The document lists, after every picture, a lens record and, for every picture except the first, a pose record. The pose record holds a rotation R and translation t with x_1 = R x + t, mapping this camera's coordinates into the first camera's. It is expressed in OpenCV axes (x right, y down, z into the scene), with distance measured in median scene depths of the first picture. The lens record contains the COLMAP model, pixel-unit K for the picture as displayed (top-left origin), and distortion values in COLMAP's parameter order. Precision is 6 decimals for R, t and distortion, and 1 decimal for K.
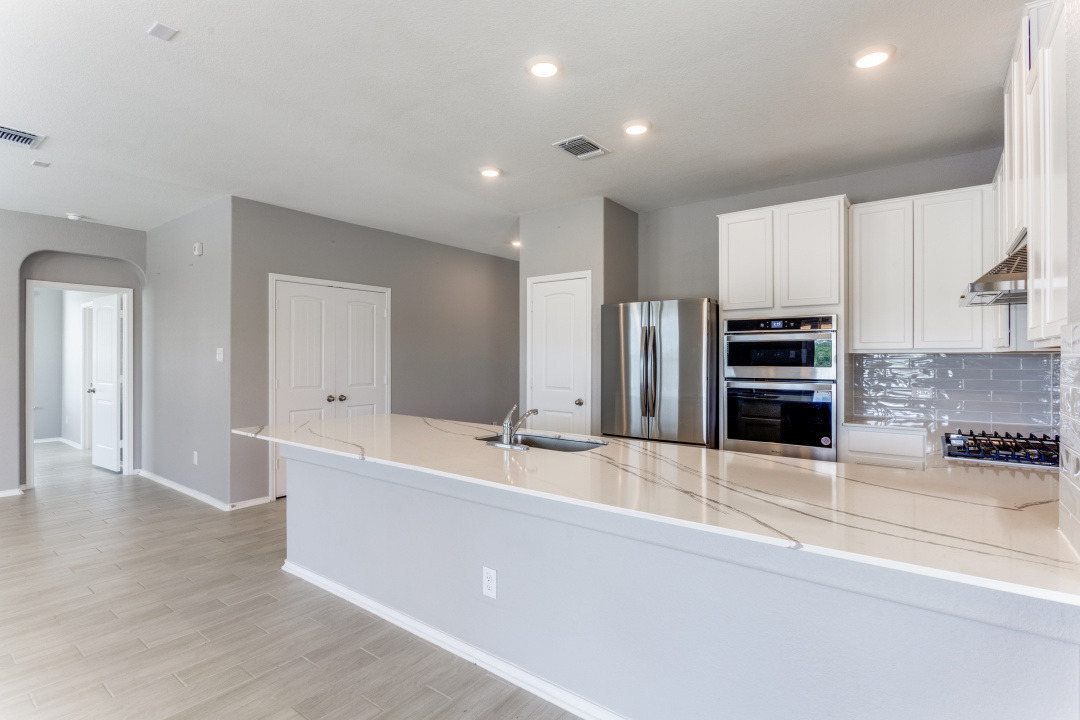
lens RADIAL K [[519.4, 0, 531.1], [0, 519.4, 356.1], [0, 0, 1]] dist [-0.010165, 0.002757]
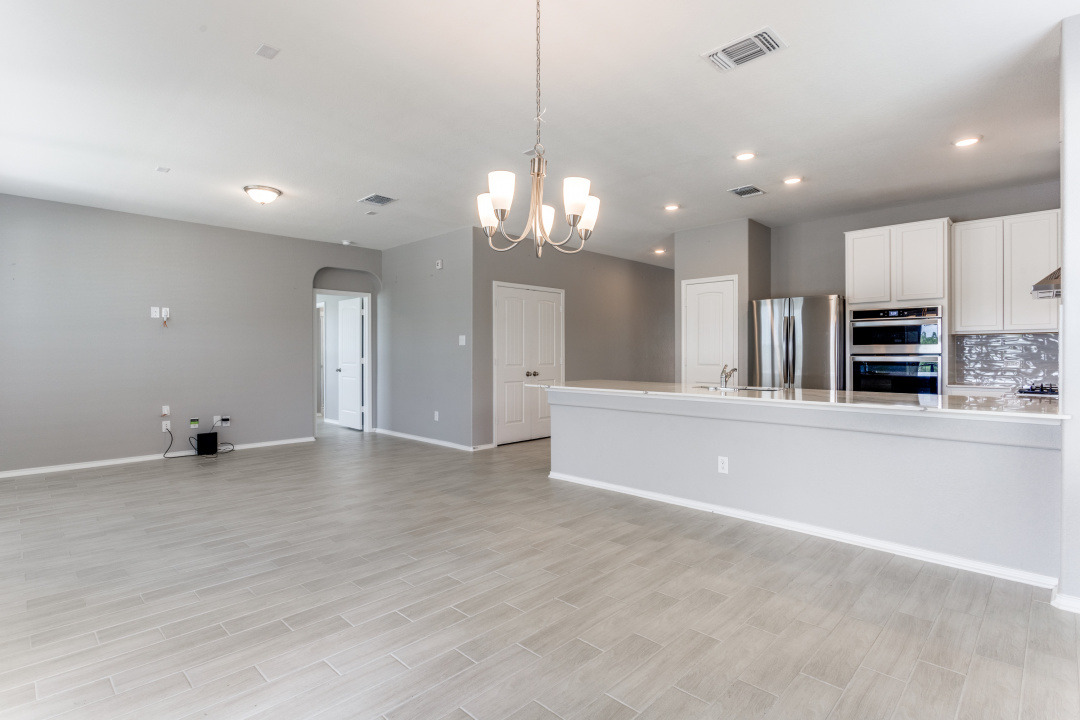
lens RADIAL K [[519.4, 0, 536.5], [0, 519.4, 353.0], [0, 0, 1]] dist [-0.010165, 0.002757]
pose [[0.992415, -0.002354, -0.122908, -0.270854], [0.002396, 0.999997, 0.000194, 0.037928], [0.122907, -0.000487, 0.992418, -0.431687]]
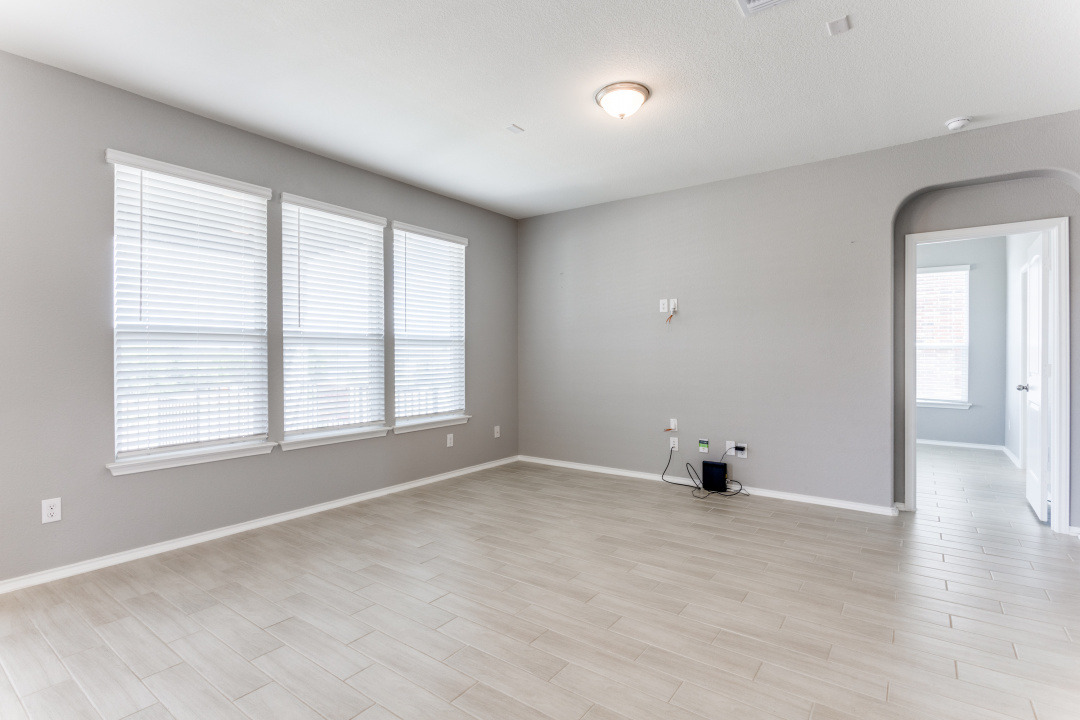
lens RADIAL K [[519.4, 0, 533.2], [0, 519.4, 357.2], [0, 0, 1]] dist [-0.010165, 0.002757]
pose [[0.016257, 0.004654, -0.999857, -0.296591], [0.002587, 0.999986, 0.004697, 0.035940], [0.999864, -0.002663, 0.016245, 0.578897]]
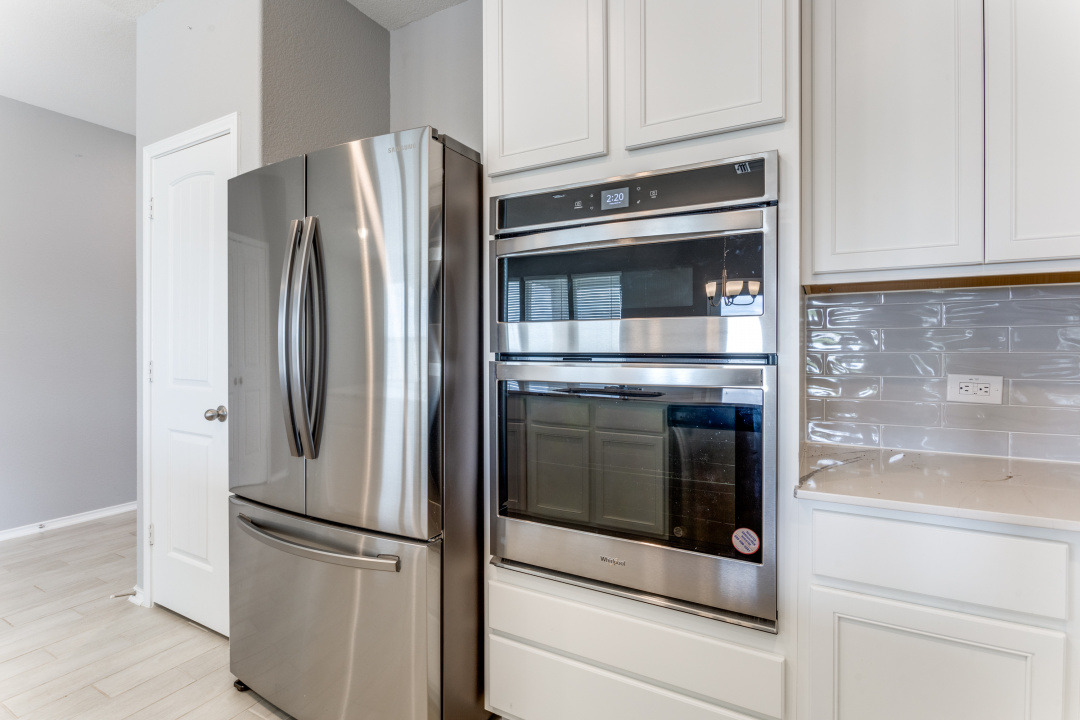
lens RADIAL K [[519.4, 0, 540.4], [0, 519.4, 357.2], [0, 0, 1]] dist [-0.010165, 0.002757]
pose [[0.989398, -0.011295, 0.144786, 0.355767], [0.007260, 0.999571, 0.028366, 0.033200], [-0.145045, -0.027014, 0.989056, 0.629139]]
